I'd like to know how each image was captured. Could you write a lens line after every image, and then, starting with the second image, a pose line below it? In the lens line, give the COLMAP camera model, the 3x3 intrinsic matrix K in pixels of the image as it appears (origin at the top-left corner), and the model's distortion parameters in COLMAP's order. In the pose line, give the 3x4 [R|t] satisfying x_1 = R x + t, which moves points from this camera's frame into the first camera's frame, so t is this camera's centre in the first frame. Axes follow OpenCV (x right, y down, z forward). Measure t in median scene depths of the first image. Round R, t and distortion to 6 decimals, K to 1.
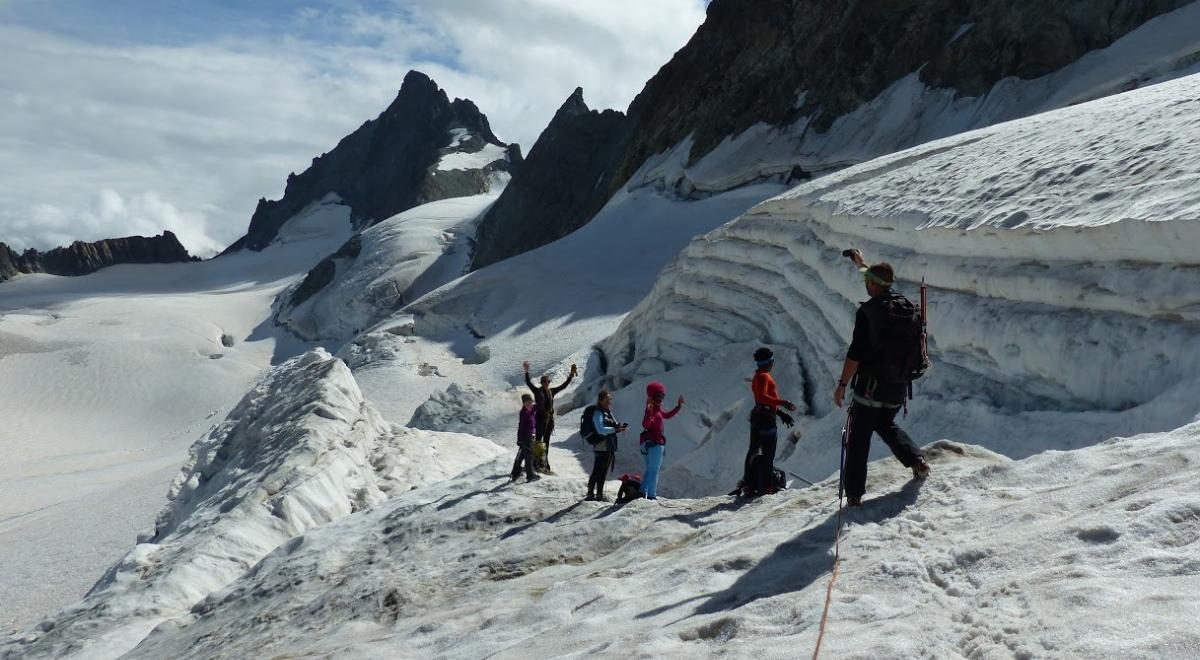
lens RADIAL K [[1065.3, 0, 600.0], [0, 1065.3, 330.0], [0, 0, 1]] dist [-0.035460, 0.010601]
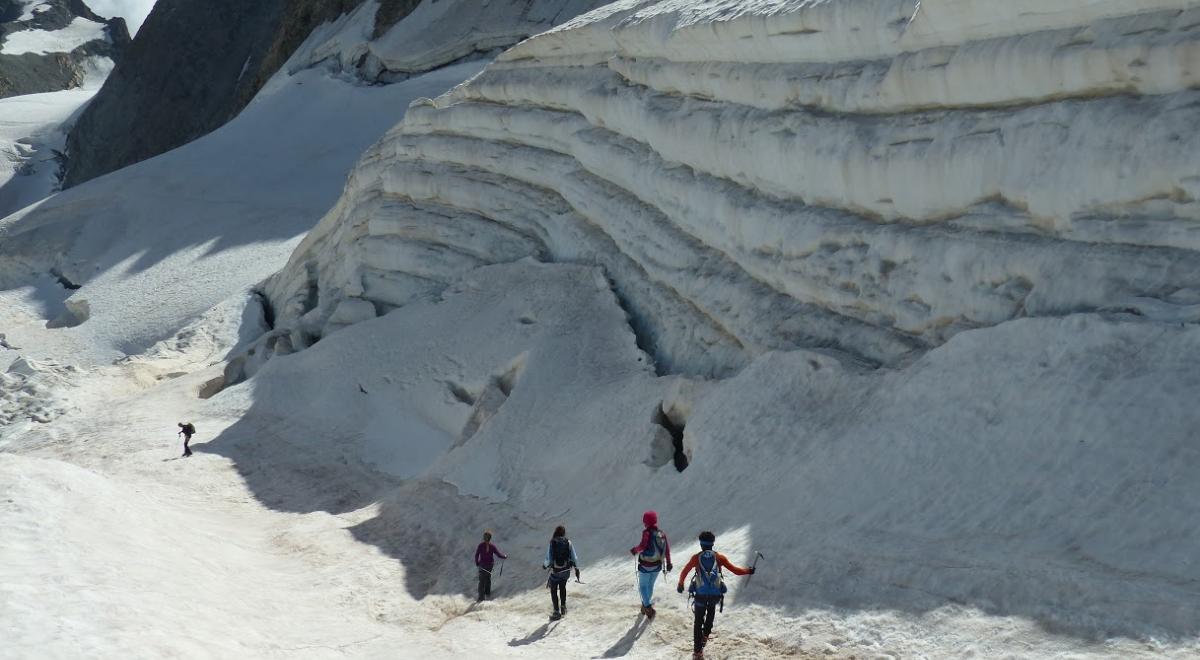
lens RADIAL K [[1065.3, 0, 600.0], [0, 1065.3, 330.0], [0, 0, 1]] dist [-0.035460, 0.010601]
pose [[0.948313, -0.054598, 0.312604, -0.009972], [0.041636, 0.997979, 0.047994, 0.021474], [-0.314592, -0.032498, 0.948670, 0.356860]]
